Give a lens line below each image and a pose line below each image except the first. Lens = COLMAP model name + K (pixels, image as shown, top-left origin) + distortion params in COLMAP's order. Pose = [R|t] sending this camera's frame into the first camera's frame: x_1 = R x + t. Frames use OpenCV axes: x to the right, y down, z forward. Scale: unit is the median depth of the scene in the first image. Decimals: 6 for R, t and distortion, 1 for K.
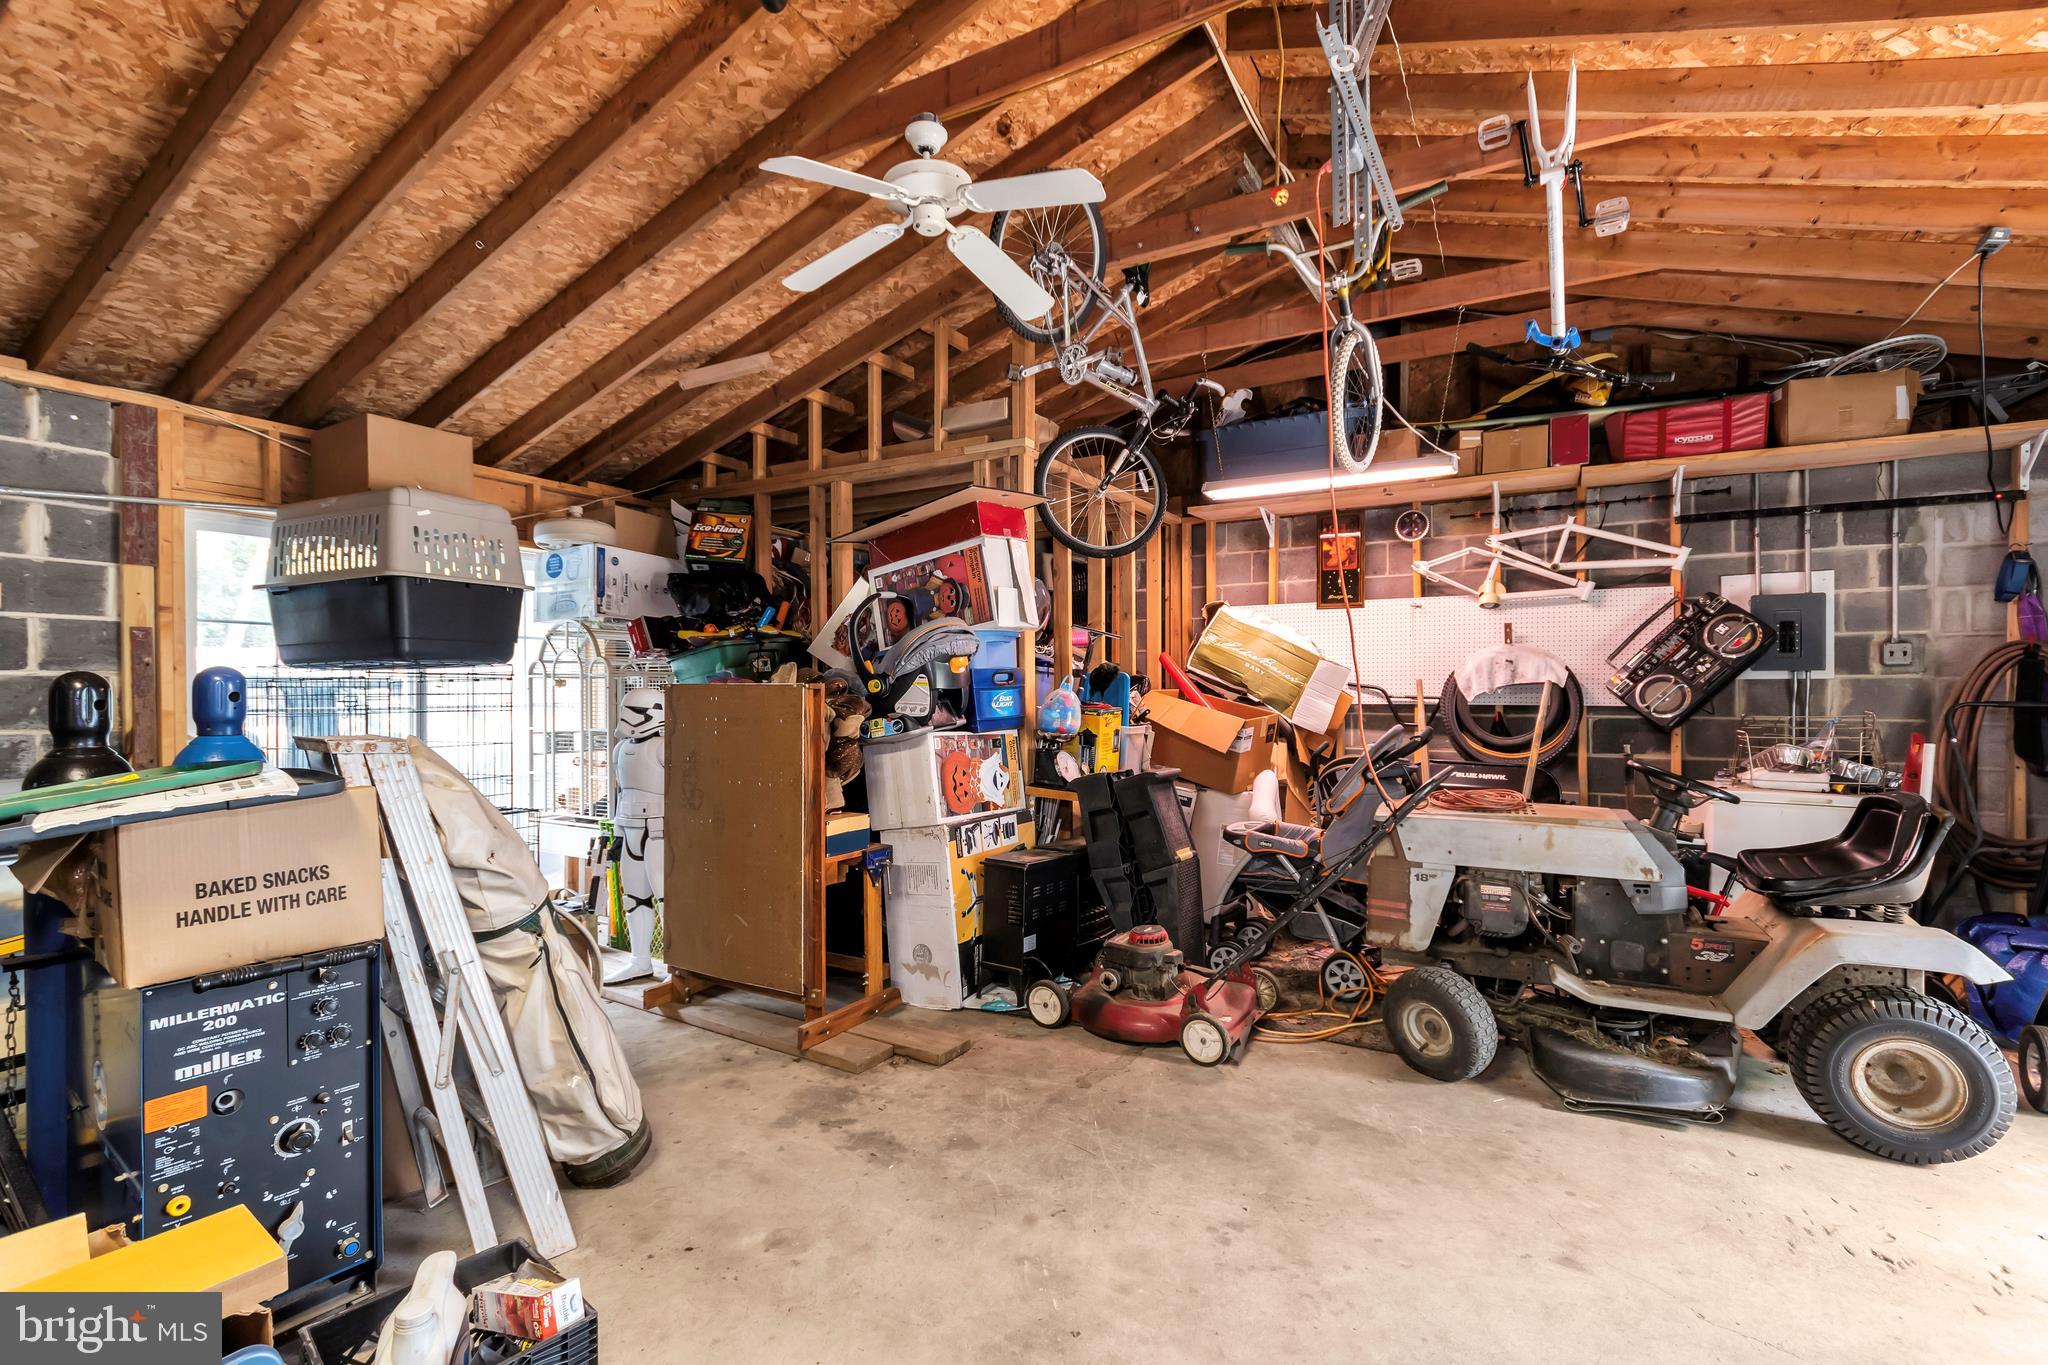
lens RADIAL K [[910.4, 0, 1027.3], [0, 910.4, 693.8], [0, 0, 1]] dist [0.004373, 0.000792]
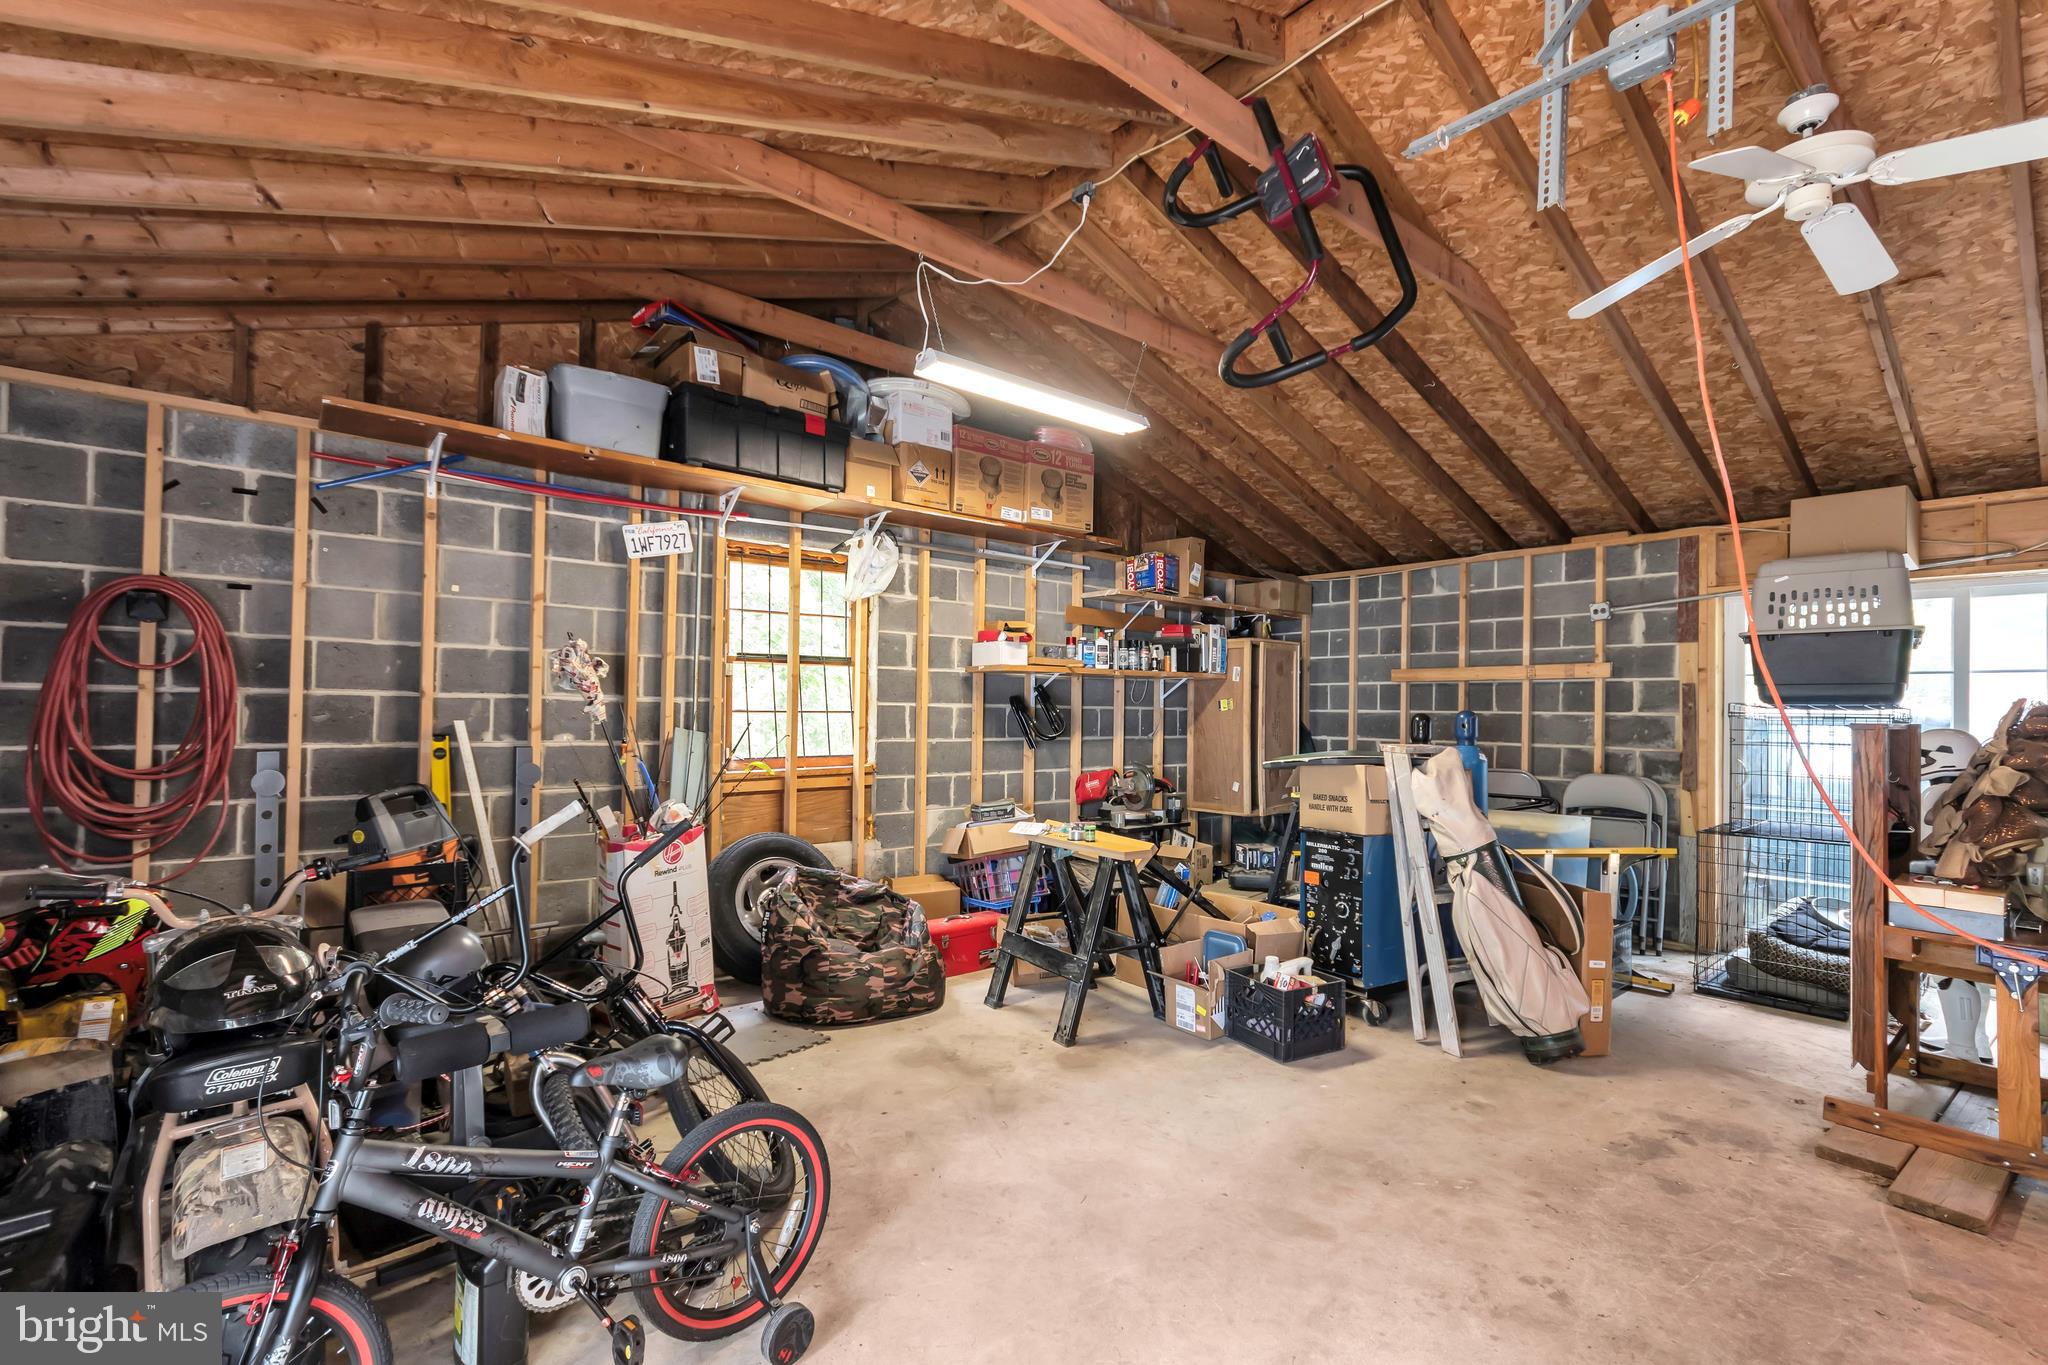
lens RADIAL K [[910.4, 0, 1027.3], [0, 910.4, 693.8], [0, 0, 1]] dist [0.004373, 0.000792]
pose [[-0.343046, -0.023204, -0.939032, 1.041098], [-0.018584, 0.999667, -0.017913, -0.010798], [0.939135, 0.011306, -0.343363, 0.630568]]
